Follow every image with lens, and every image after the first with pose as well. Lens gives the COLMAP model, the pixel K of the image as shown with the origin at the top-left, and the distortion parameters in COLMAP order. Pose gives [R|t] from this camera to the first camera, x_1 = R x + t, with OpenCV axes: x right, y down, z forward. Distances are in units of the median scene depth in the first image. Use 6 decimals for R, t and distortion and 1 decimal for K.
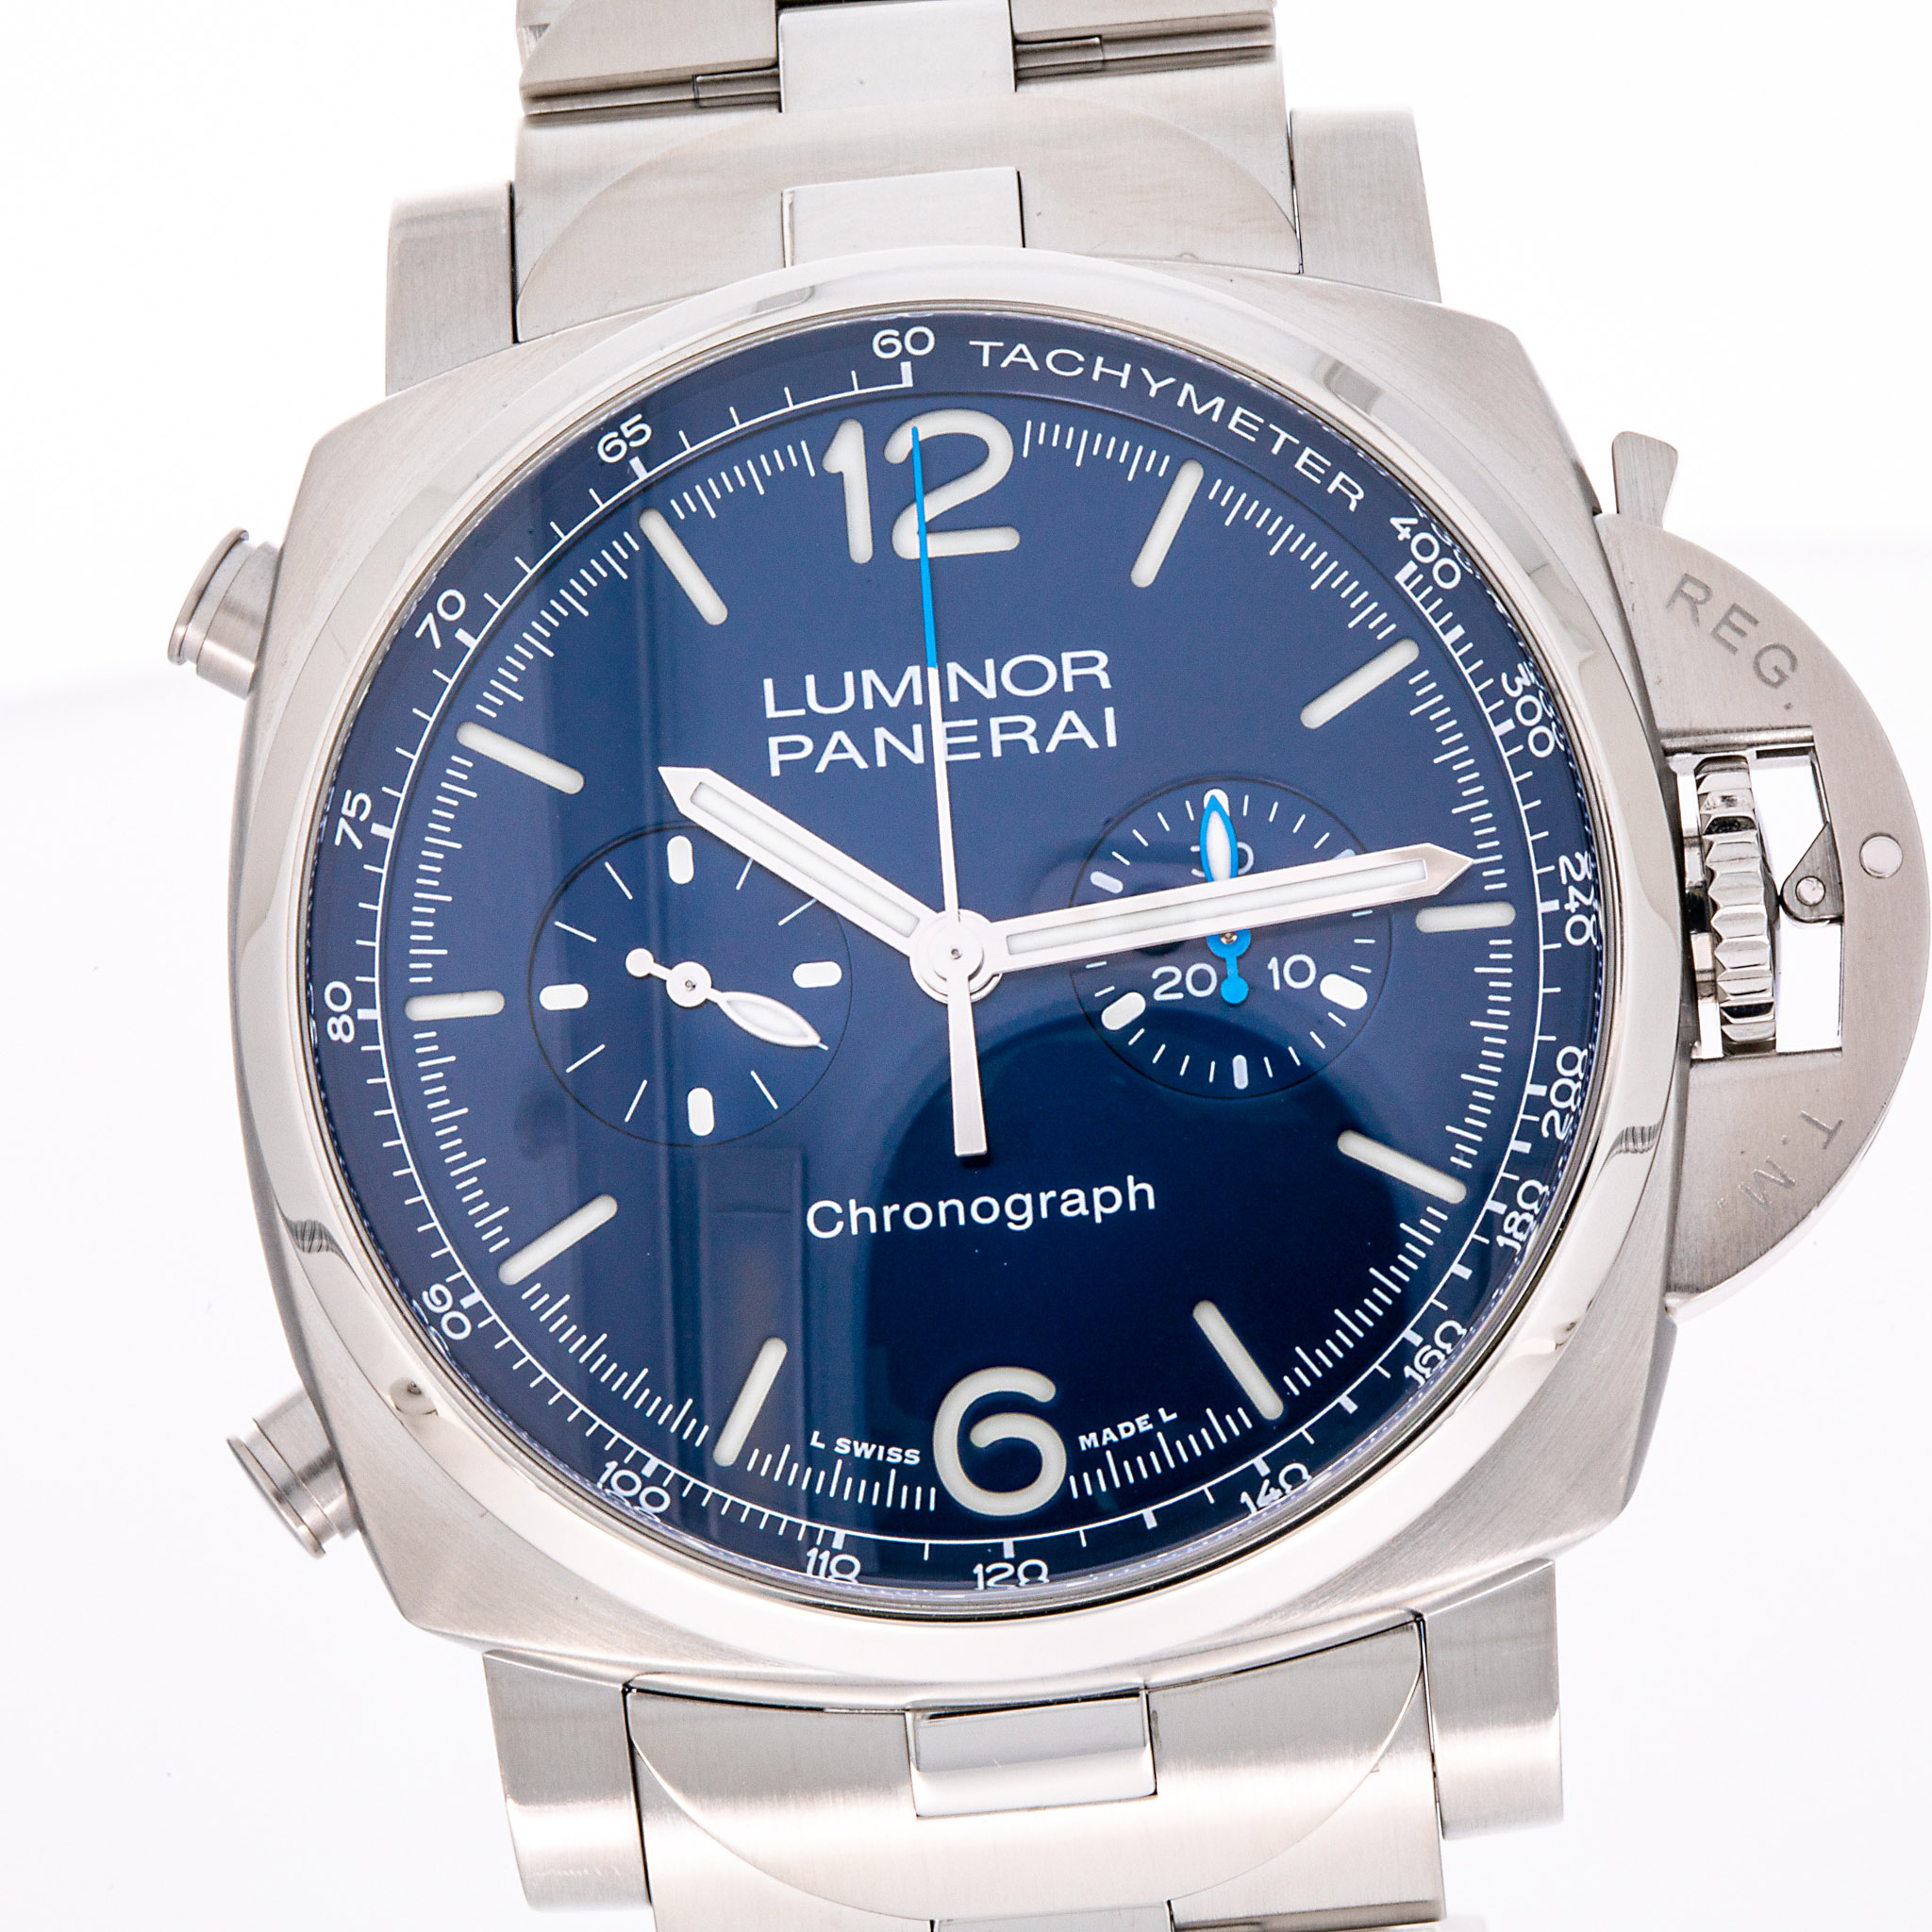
lens RADIAL K [[12751.0, 0, 927.8], [0, 12751.0, 965.0], [0, 0, 1]] dist [0.111406, 39.578653]
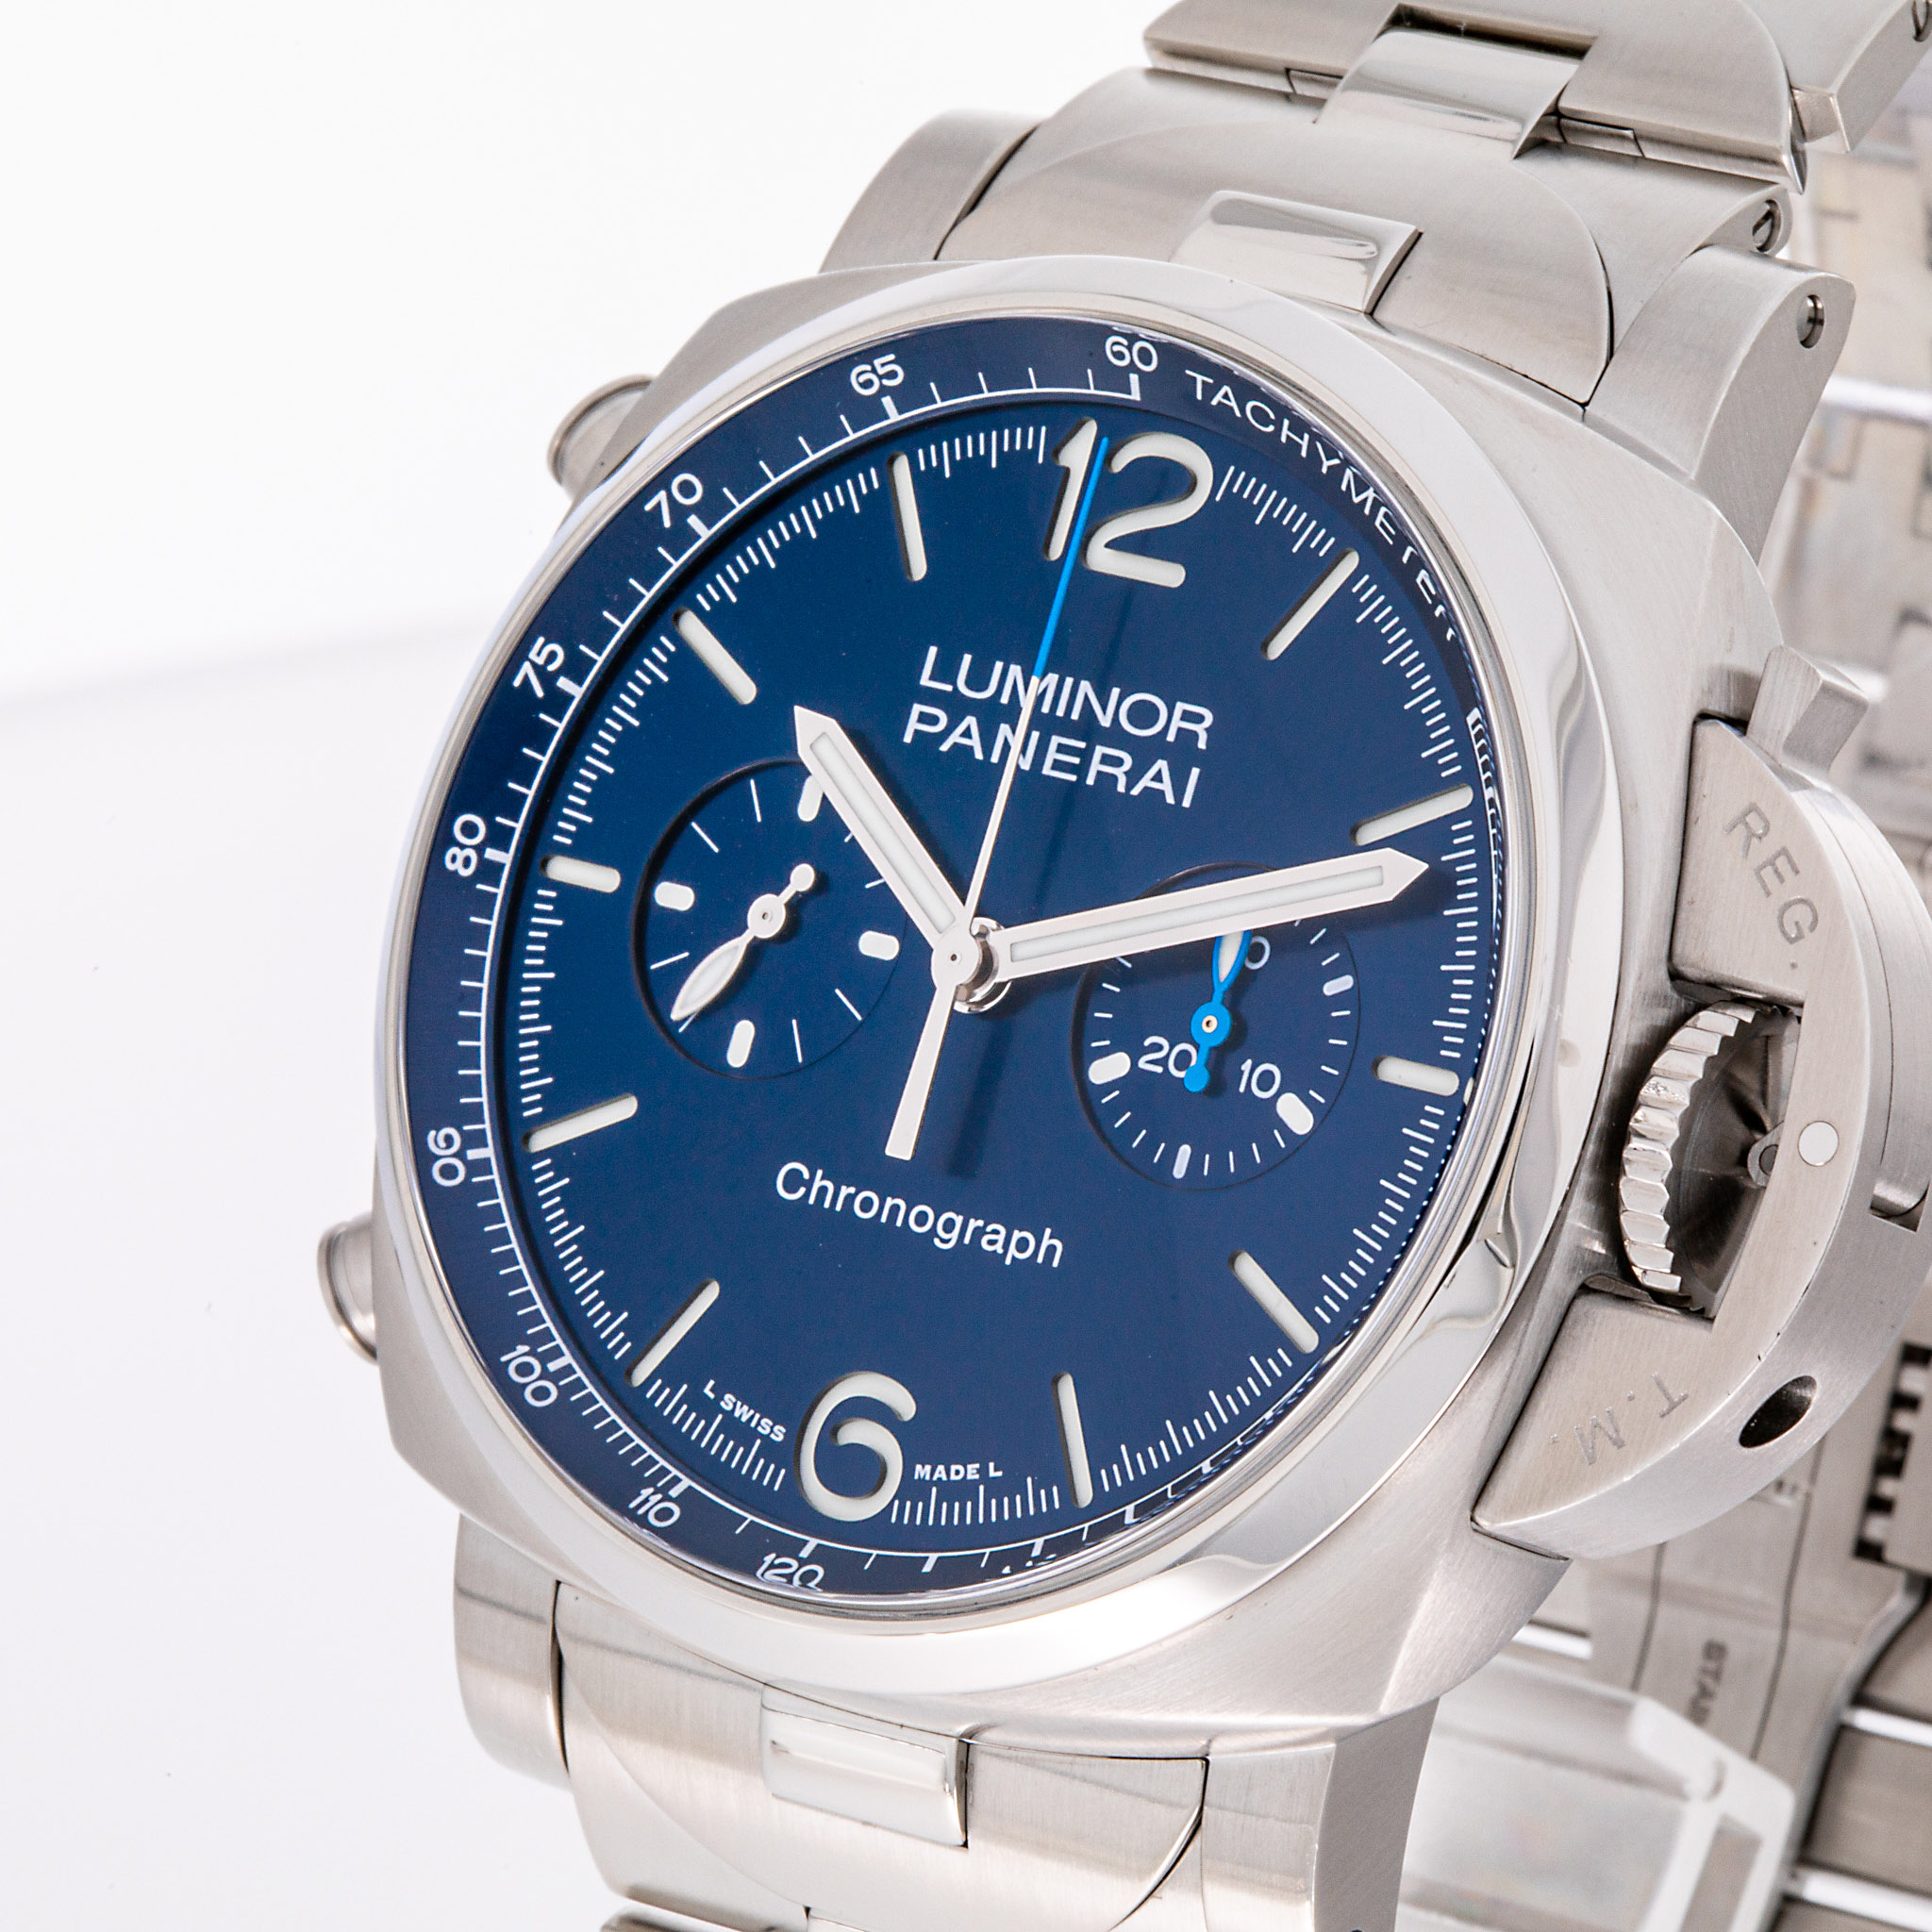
lens RADIAL K [[12751.0, 0, 927.8], [0, 12751.0, 965.0], [0, 0, 1]] dist [0.111406, 39.578653]
pose [[0.803200, 0.282418, -0.524509, 0.514131], [-0.275958, 0.956704, 0.092546, -0.090478], [0.527936, 0.070409, 0.846360, 0.165761]]
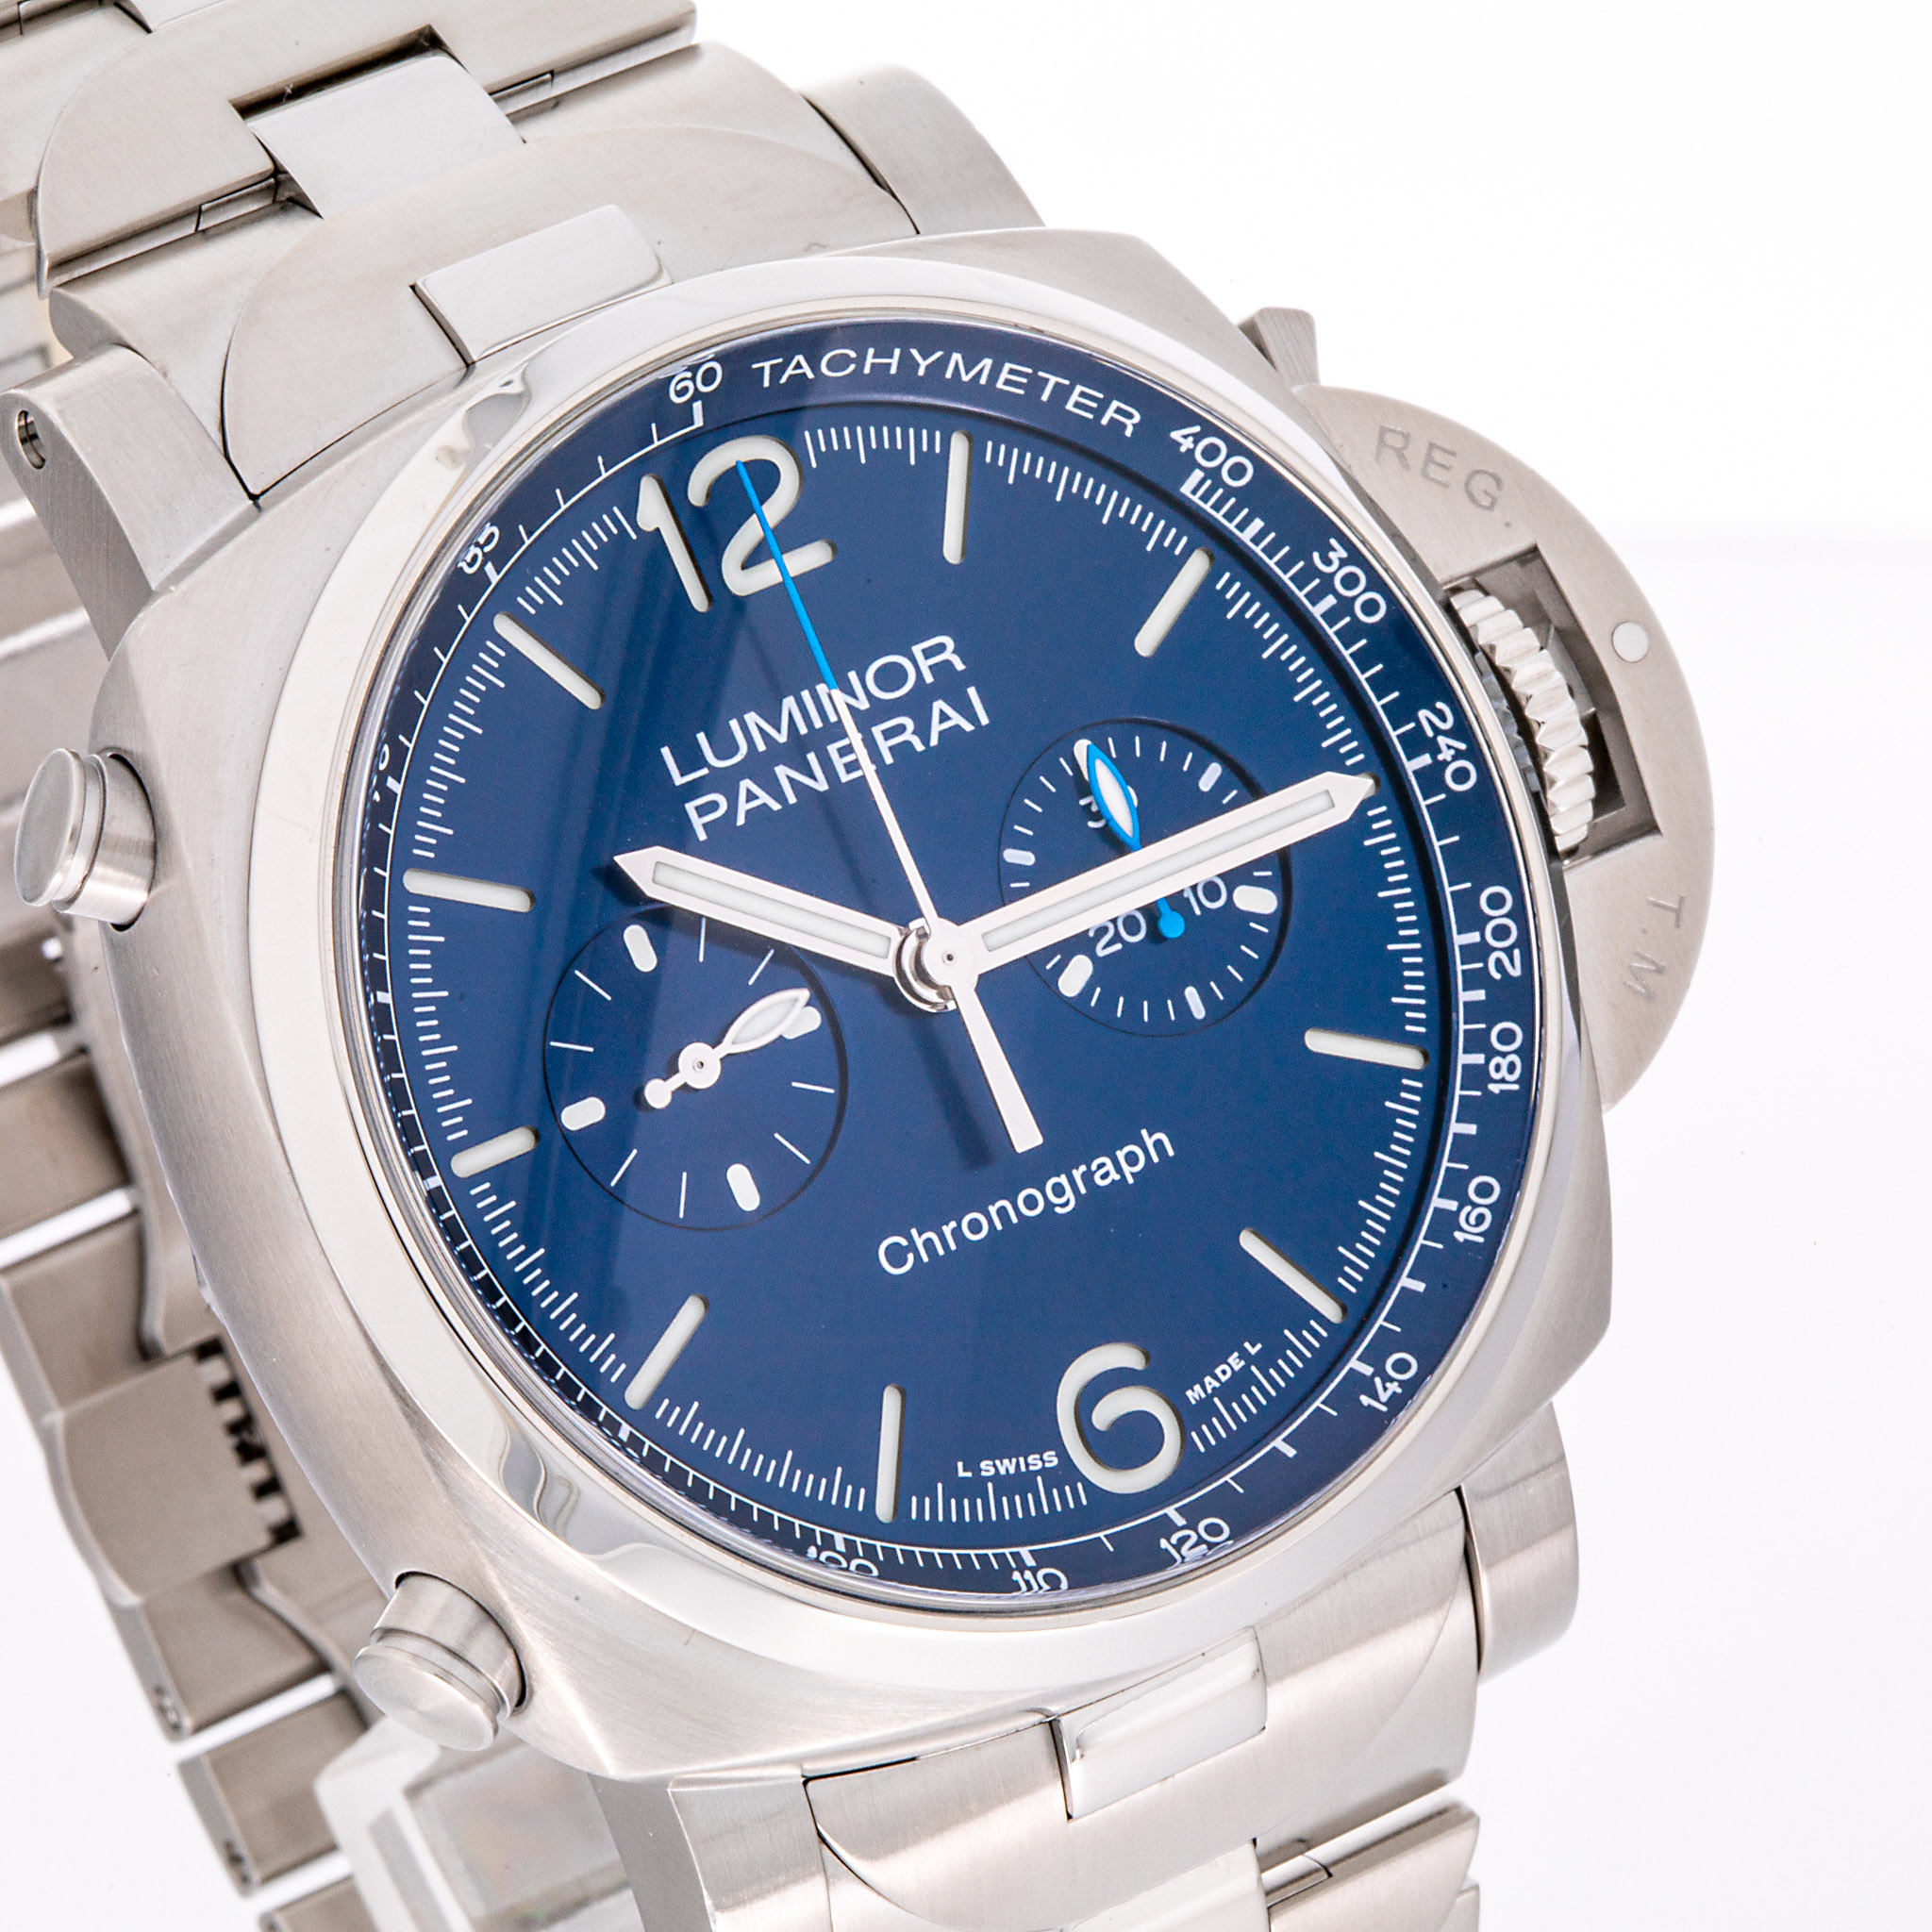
lens RADIAL K [[12751.0, 0, 927.8], [0, 12751.0, 965.0], [0, 0, 1]] dist [0.111406, 39.578653]
pose [[0.830582, -0.259372, 0.492807, -0.484410], [0.268436, 0.961795, 0.053783, -0.053805], [-0.487929, 0.087617, 0.868475, 0.141489]]
